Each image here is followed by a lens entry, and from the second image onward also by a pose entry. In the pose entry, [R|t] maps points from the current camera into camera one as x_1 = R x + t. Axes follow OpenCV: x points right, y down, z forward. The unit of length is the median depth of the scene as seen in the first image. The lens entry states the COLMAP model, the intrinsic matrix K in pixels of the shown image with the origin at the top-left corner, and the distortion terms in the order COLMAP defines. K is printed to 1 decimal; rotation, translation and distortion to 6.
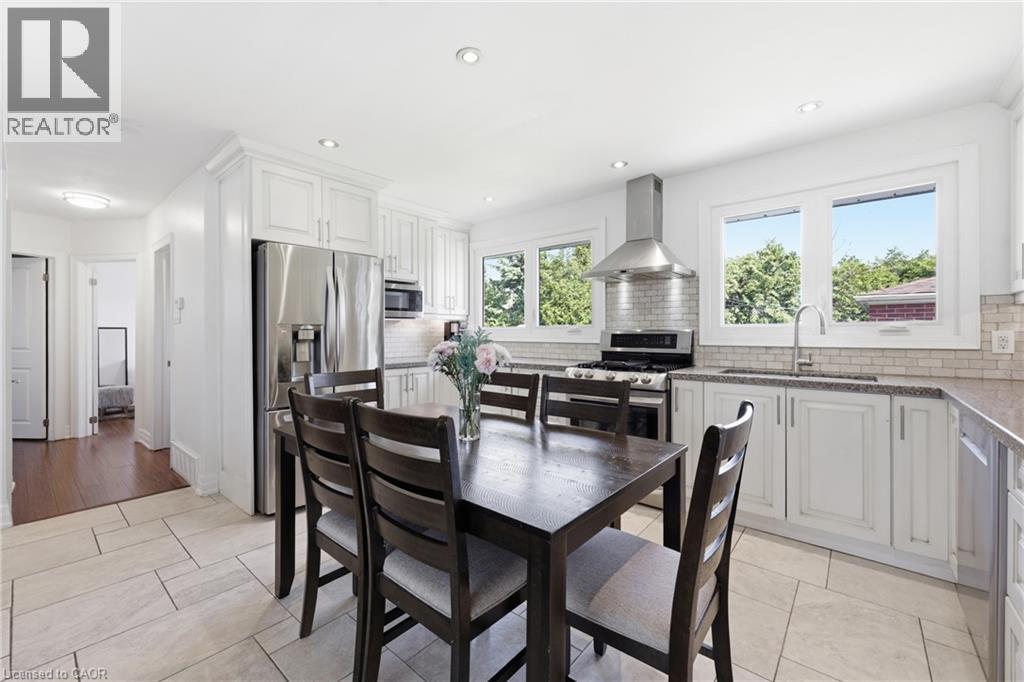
lens RADIAL K [[415.3, 0, 512.3], [0, 415.3, 337.8], [0, 0, 1]] dist [-0.002200, -0.000056]
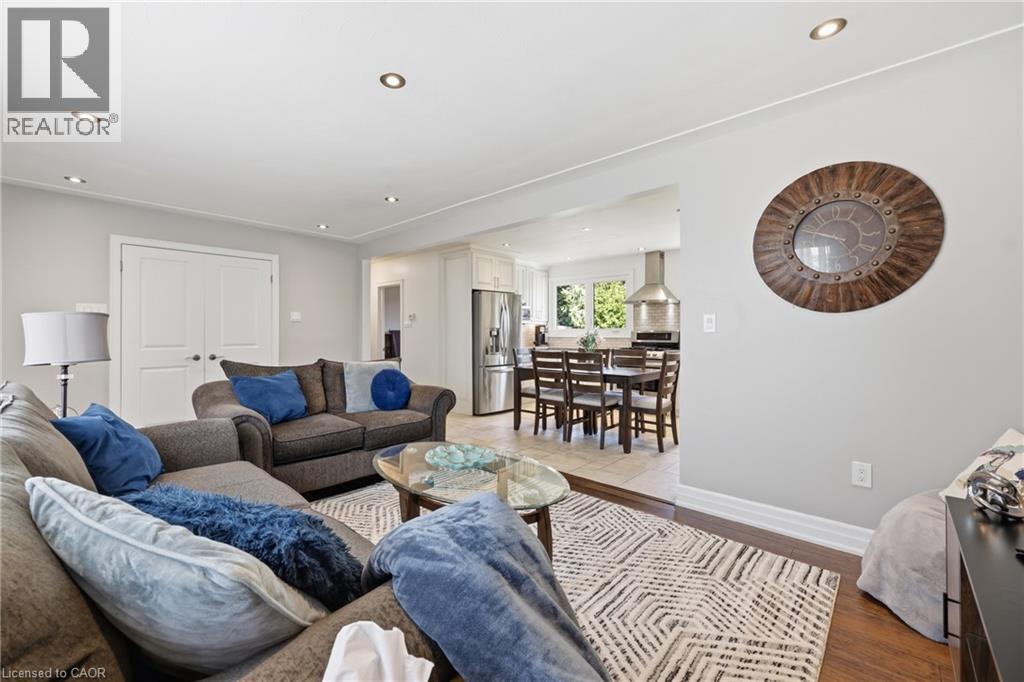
lens RADIAL K [[415.3, 0, 511.4], [0, 415.3, 338.1], [0, 0, 1]] dist [-0.002200, -0.000056]
pose [[0.999175, 0.001291, -0.040603, -0.260844], [-0.001225, 0.999998, 0.001657, 0.012855], [0.040606, -0.001606, 0.999174, -0.929708]]
